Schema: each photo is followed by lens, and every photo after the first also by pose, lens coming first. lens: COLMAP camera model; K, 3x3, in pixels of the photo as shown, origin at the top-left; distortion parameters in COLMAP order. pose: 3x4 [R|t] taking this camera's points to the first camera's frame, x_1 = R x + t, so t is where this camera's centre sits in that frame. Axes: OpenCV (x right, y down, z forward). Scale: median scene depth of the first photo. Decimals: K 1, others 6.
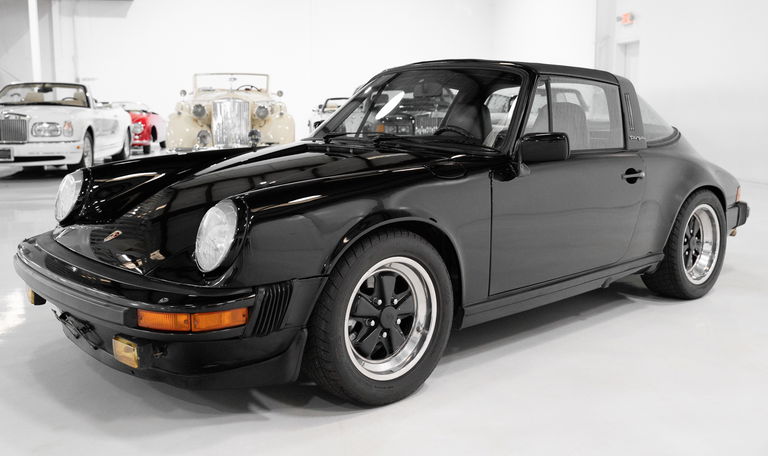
lens RADIAL K [[753.4, 0, 381.5], [0, 753.4, 203.2], [0, 0, 1]] dist [0.003368, -0.003791]
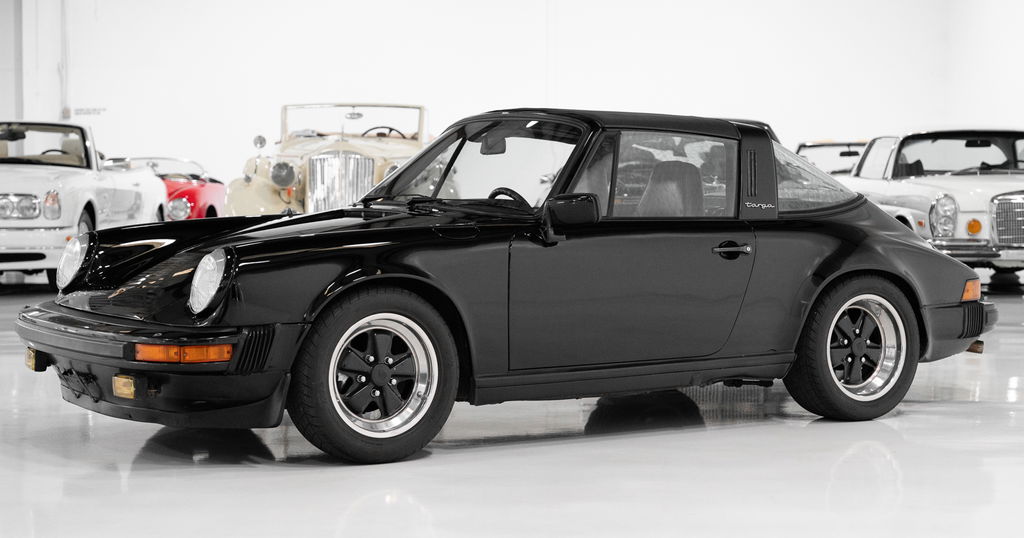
lens RADIAL K [[1970.7, 0, 512.0], [0, 1970.7, 269.0], [0, 0, 1]] dist [0.069483, 0.425265]
pose [[0.988226, 0.009947, -0.152681, 0.402546], [-0.021736, 0.996890, -0.075744, 0.143503], [0.151452, 0.078171, 0.985369, -1.080935]]
